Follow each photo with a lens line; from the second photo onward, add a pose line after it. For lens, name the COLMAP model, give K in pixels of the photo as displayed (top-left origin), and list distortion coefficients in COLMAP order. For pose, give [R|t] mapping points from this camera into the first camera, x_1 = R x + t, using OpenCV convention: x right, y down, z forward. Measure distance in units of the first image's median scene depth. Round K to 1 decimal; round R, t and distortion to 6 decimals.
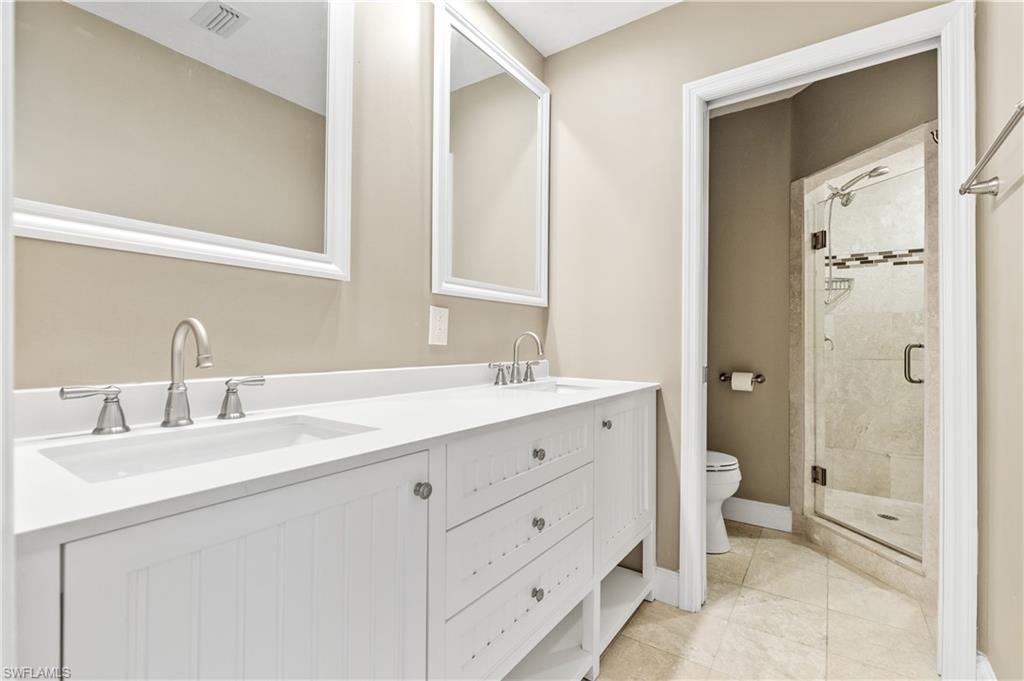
lens RADIAL K [[461.0, 0, 512.0], [0, 461.0, 340.5], [0, 0, 1]] dist [0.003714, 0.000479]
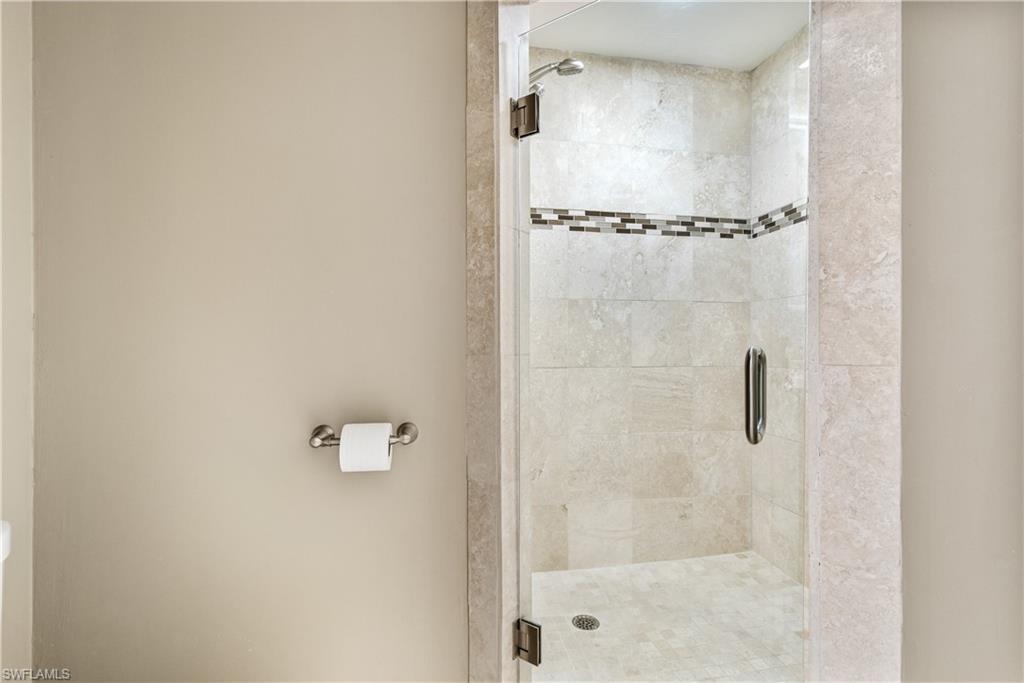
lens RADIAL K [[461.0, 0, 512.0], [0, 461.0, 341.5], [0, 0, 1]] dist [0.003714, 0.000479]
pose [[0.715482, -0.005801, 0.698607, 0.309774], [0.002750, 0.999981, 0.005487, -0.001345], [-0.698626, -0.002005, 0.715484, 0.623817]]
